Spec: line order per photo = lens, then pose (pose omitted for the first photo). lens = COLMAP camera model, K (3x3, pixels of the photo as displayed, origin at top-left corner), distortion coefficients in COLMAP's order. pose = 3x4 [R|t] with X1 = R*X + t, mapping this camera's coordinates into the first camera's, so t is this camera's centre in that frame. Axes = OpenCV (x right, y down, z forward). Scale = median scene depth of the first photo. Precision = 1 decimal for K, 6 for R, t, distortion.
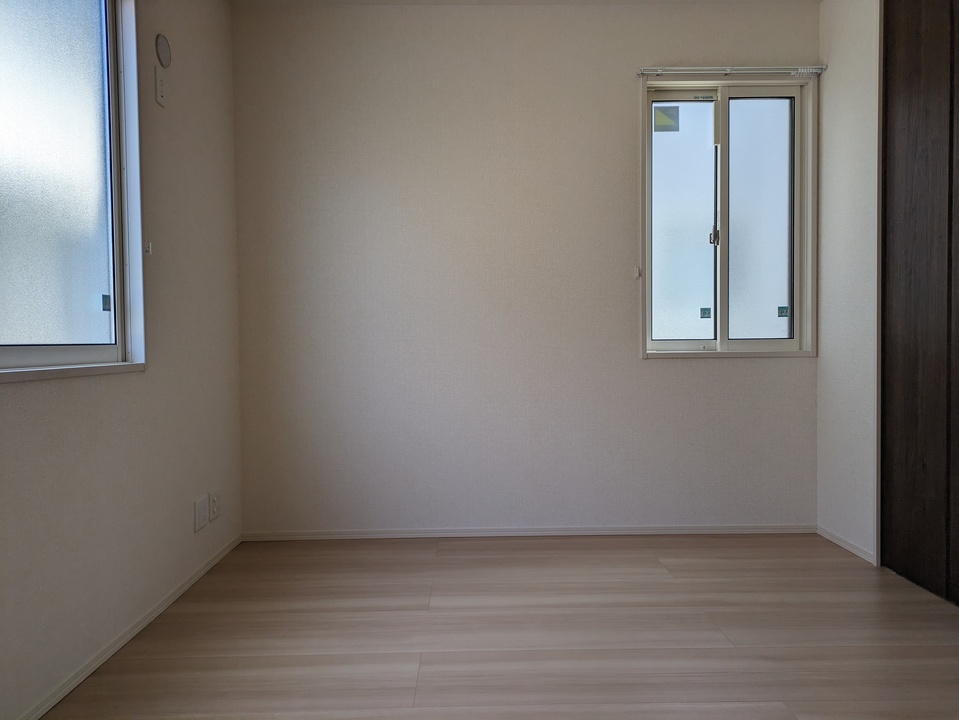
lens RADIAL K [[709.8, 0, 476.2], [0, 709.8, 359.6], [0, 0, 1]] dist [0.037957, -0.020166]
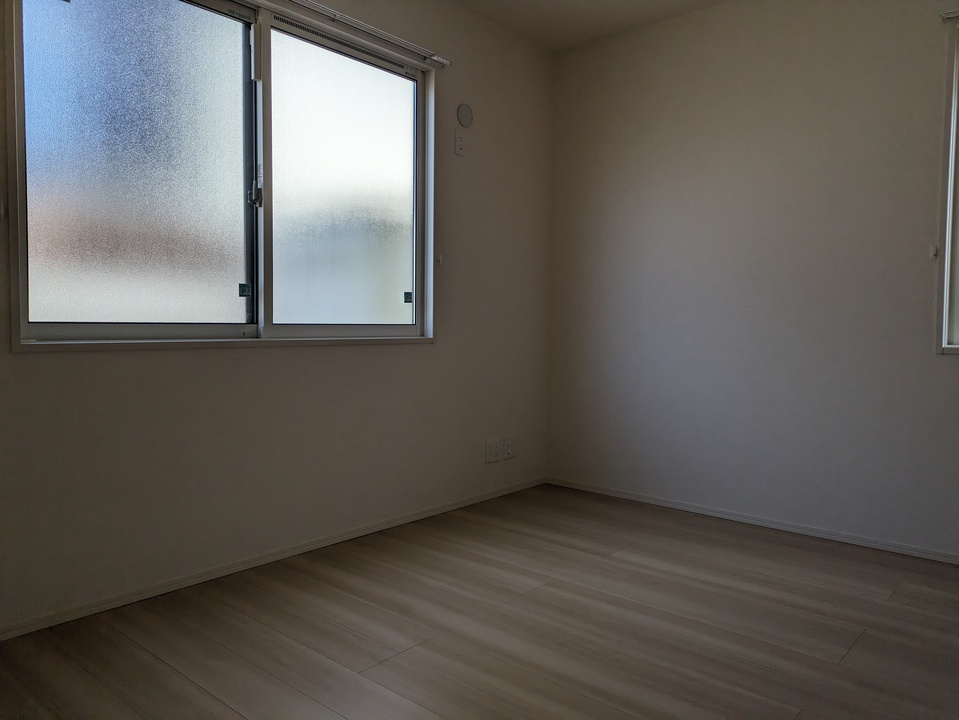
lens RADIAL K [[709.8, 0, 478.9], [0, 709.8, 352.9], [0, 0, 1]] dist [0.037957, -0.020166]
pose [[0.736722, 0.048398, -0.674461, 0.584807], [-0.037100, 0.998826, 0.031149, -0.013413], [0.675177, 0.002075, 0.737653, -0.005160]]
